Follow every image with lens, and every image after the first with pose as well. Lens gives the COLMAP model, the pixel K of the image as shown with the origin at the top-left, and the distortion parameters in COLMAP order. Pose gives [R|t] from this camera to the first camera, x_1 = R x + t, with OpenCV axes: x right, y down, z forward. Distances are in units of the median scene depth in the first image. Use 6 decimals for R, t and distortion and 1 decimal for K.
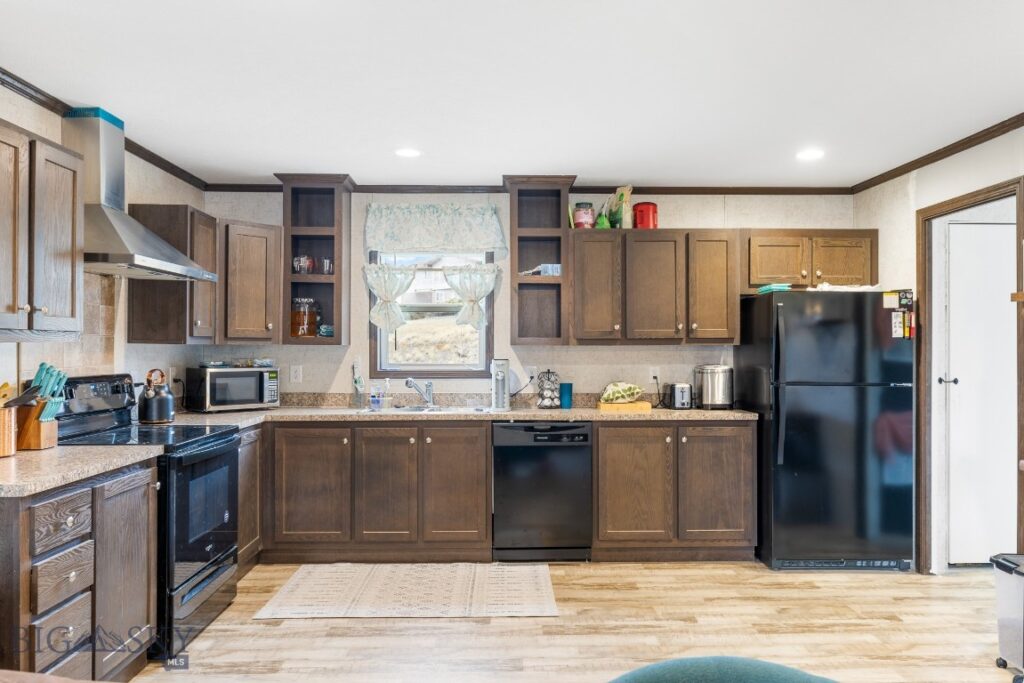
lens RADIAL K [[740.7, 0, 513.1], [0, 740.7, 341.5], [0, 0, 1]] dist [-0.002692, 0.001570]
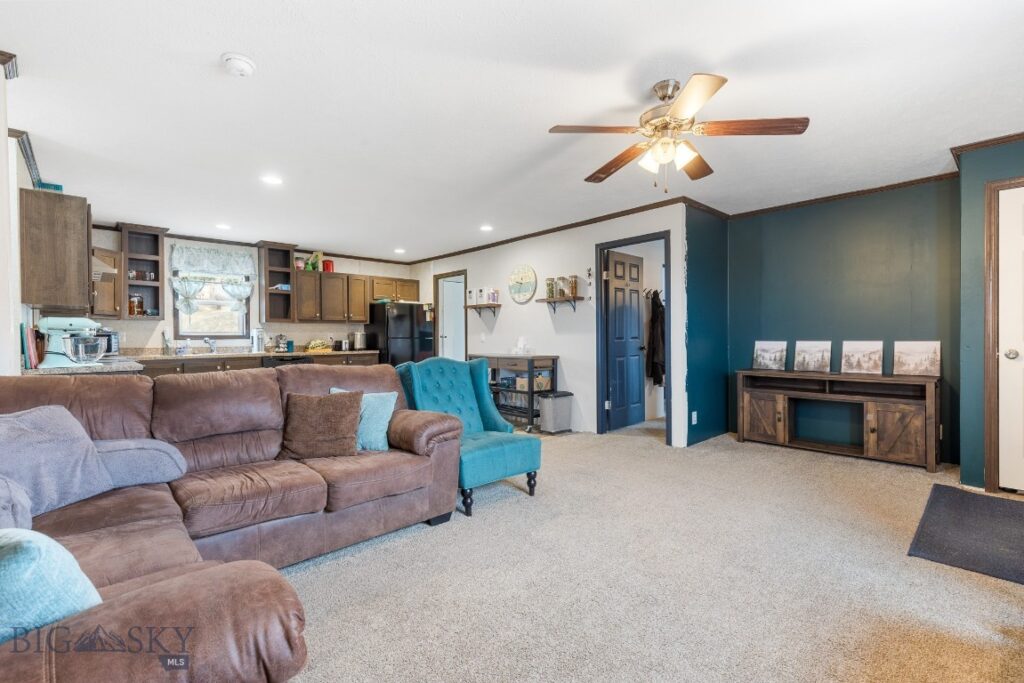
lens RADIAL K [[461.6, 0, 510.0], [0, 461.6, 337.0], [0, 0, 1]] dist [0.001529, 0.000259]
pose [[0.746749, -0.003719, 0.665096, -0.349212], [0.001347, 0.999991, 0.004079, 0.042241], [-0.665105, -0.002150, 0.746747, -0.426973]]
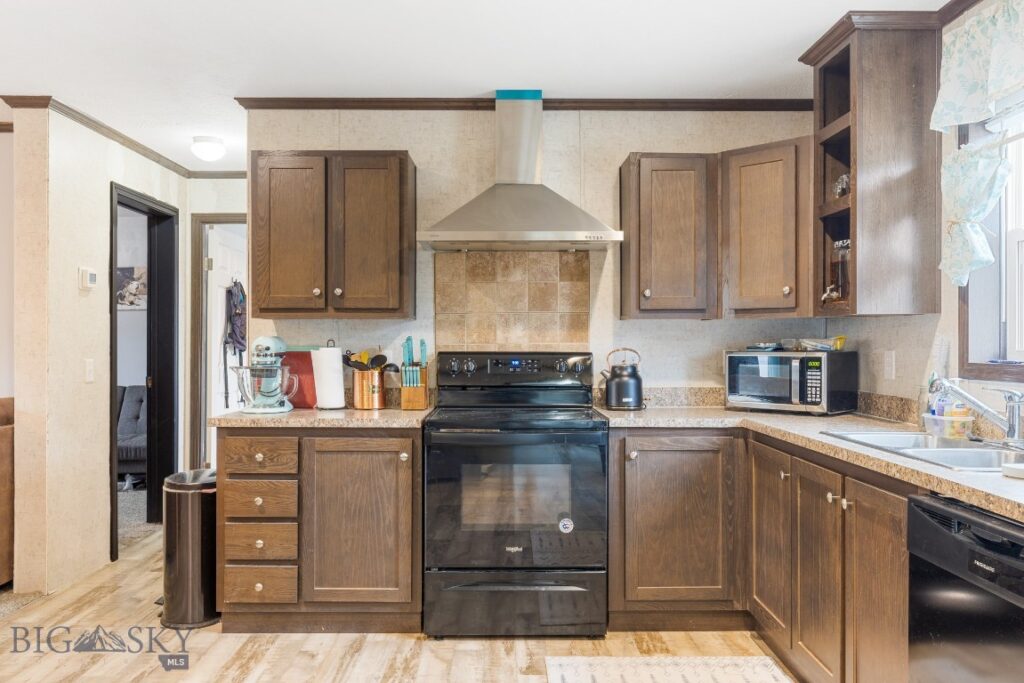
lens RADIAL K [[775.6, 0, 511.1], [0, 775.6, 348.7], [0, 0, 1]] dist [0.007355, 0.001023]
pose [[-0.006014, 0.006274, -0.999962, 0.408302], [0.004780, 0.999969, 0.006246, 0.028930], [0.999970, -0.004742, -0.006044, 0.810509]]
